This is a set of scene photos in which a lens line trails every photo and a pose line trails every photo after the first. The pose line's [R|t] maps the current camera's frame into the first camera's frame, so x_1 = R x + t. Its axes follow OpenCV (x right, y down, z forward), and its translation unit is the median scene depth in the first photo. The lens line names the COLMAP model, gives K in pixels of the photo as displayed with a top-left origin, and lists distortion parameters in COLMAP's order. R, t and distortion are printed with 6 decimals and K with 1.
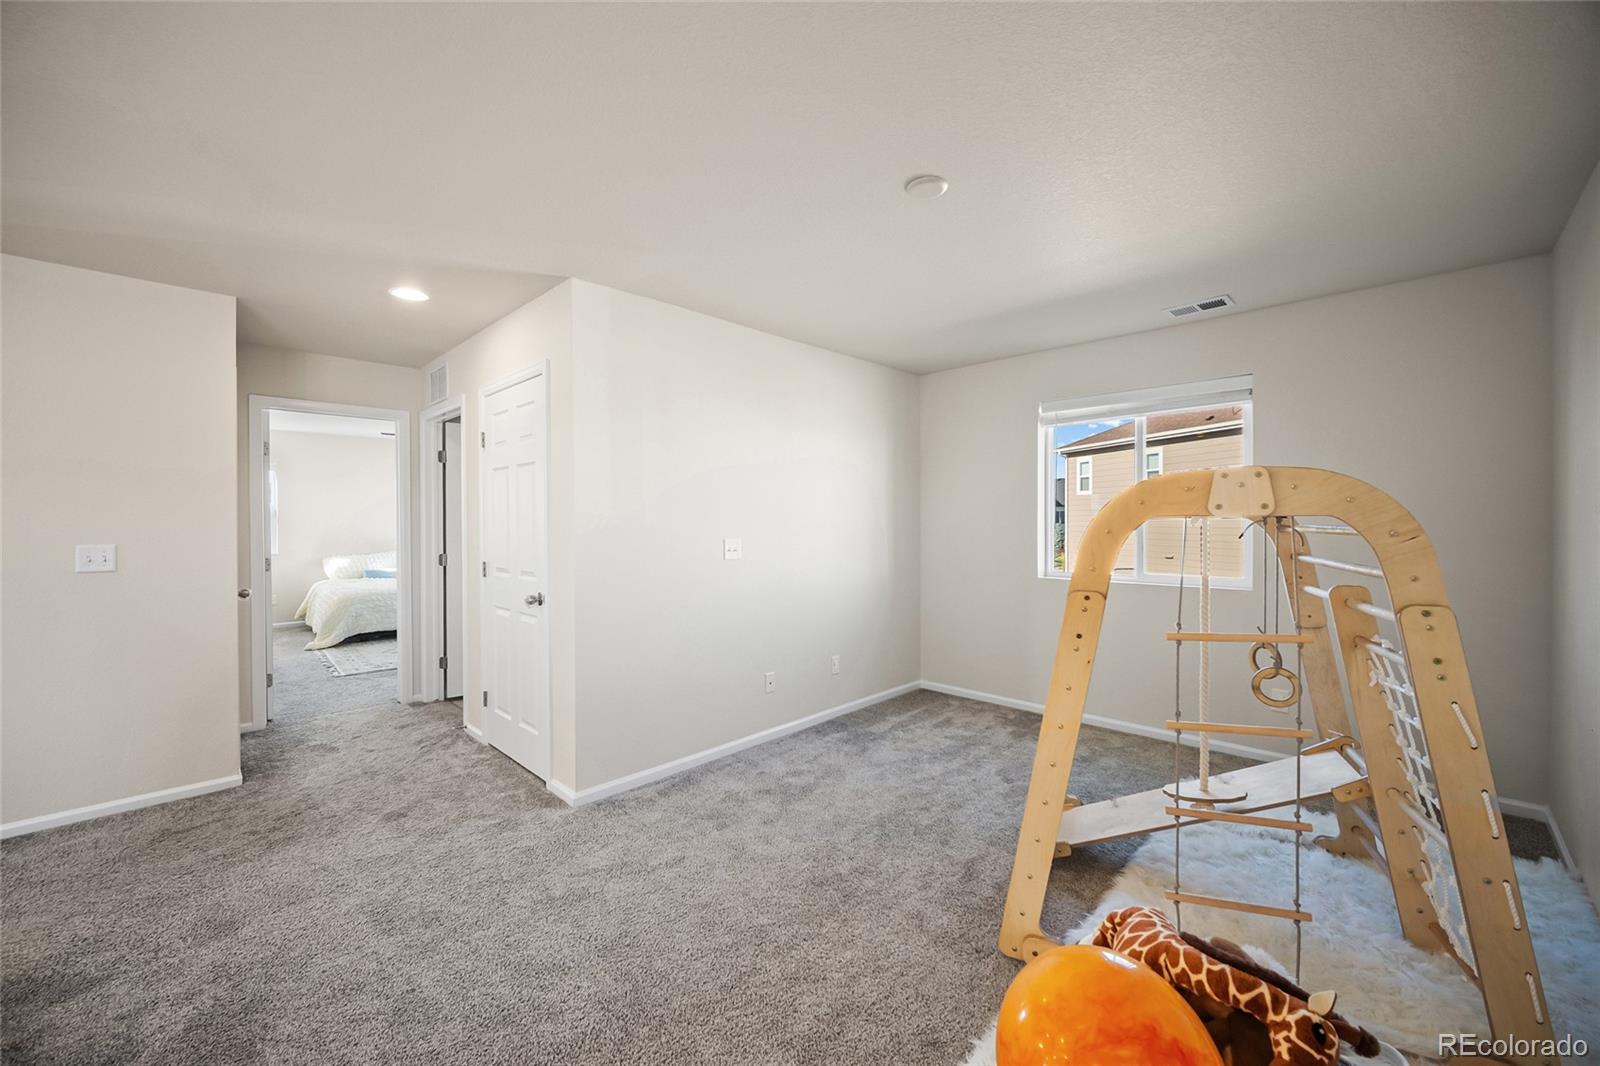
lens RADIAL K [[637.0, 0, 800.0], [0, 637.0, 533.0], [0, 0, 1]] dist [-0.003028, -0.000351]
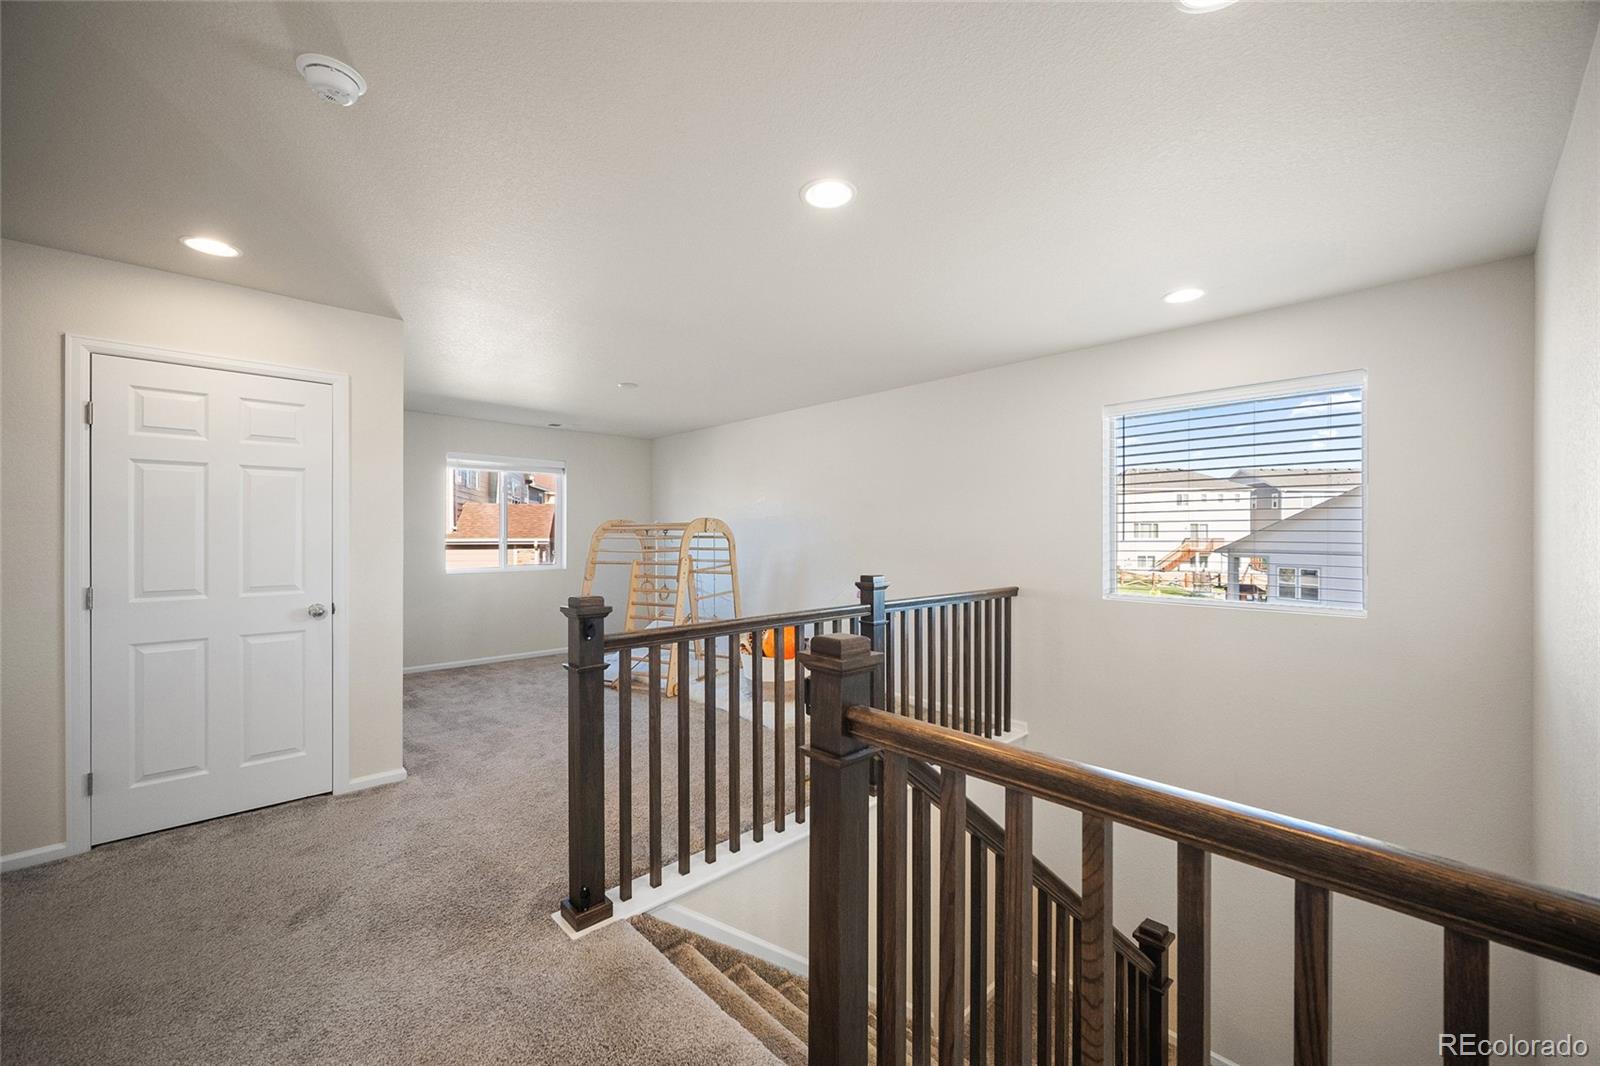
lens RADIAL K [[637.0, 0, 800.0], [0, 637.0, 533.0], [0, 0, 1]] dist [-0.003028, -0.000351]
pose [[0.030354, 0.004041, 0.999531, -1.158540], [0.016543, 0.999853, -0.004544, -0.001087], [-0.999402, 0.016673, 0.030283, 0.183277]]
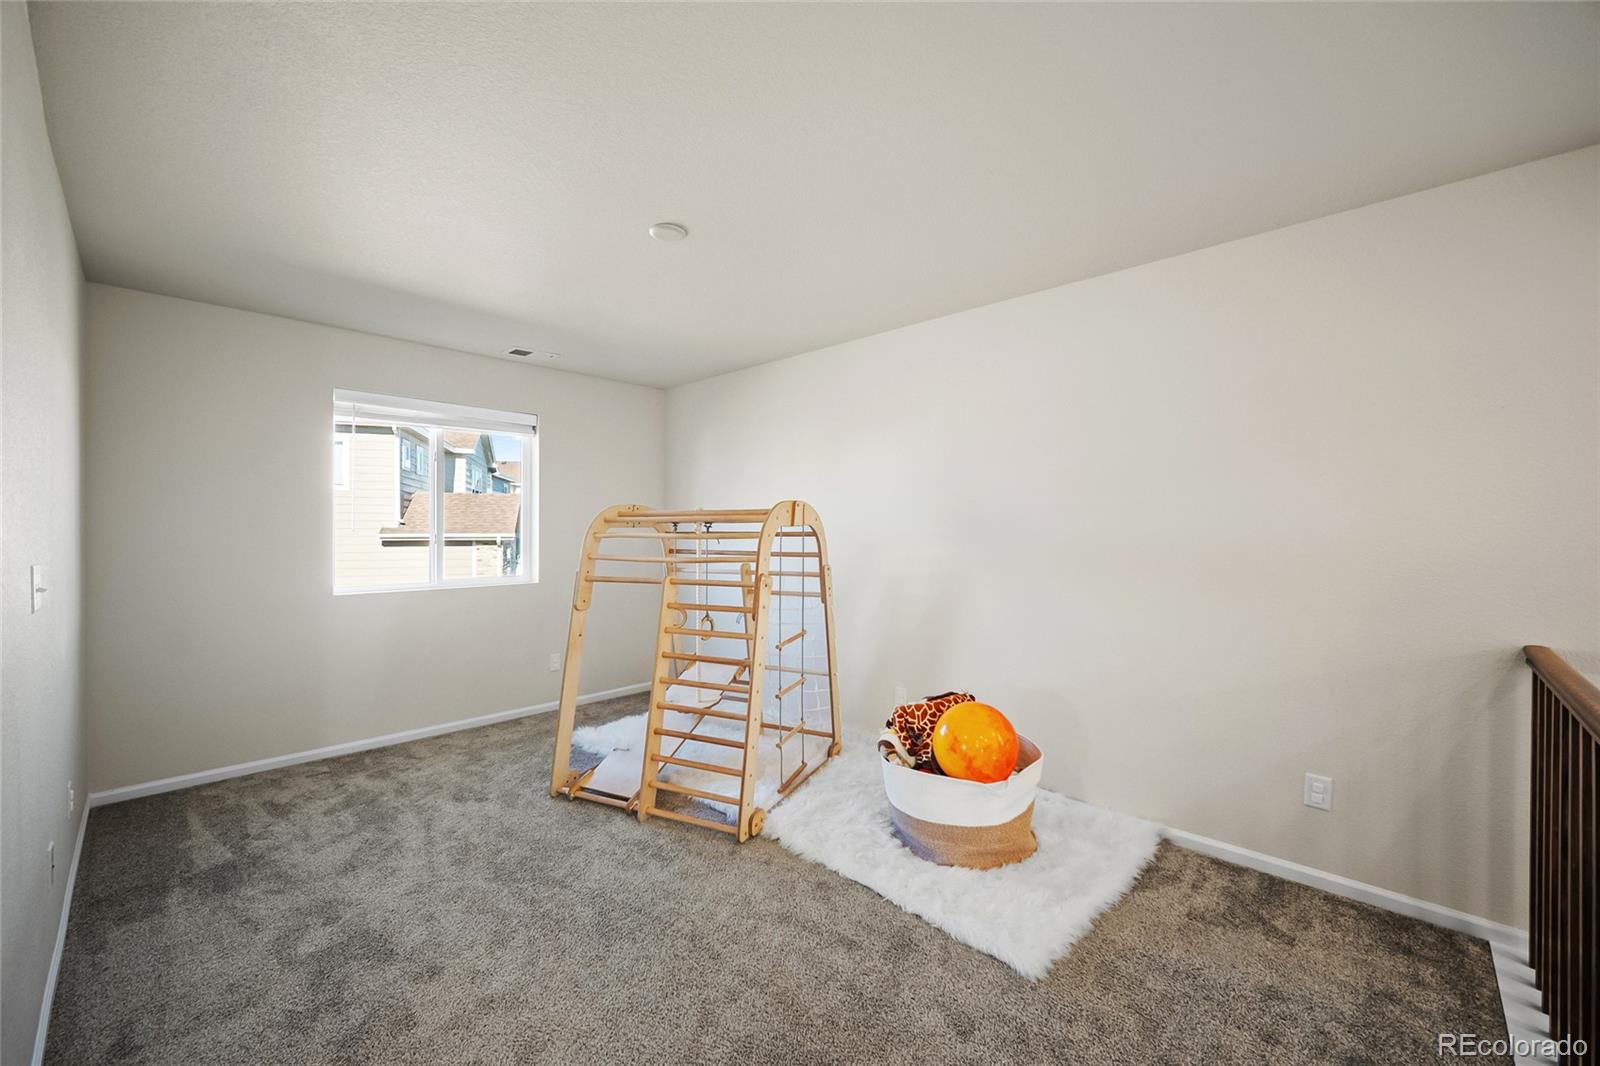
lens RADIAL K [[637.0, 0, 800.0], [0, 637.0, 533.0], [0, 0, 1]] dist [-0.003028, -0.000351]
pose [[-0.014222, -0.004483, 0.999889, -0.532126], [0.015198, 0.999873, 0.004699, -0.007600], [-0.999783, 0.015263, -0.014152, 0.444292]]
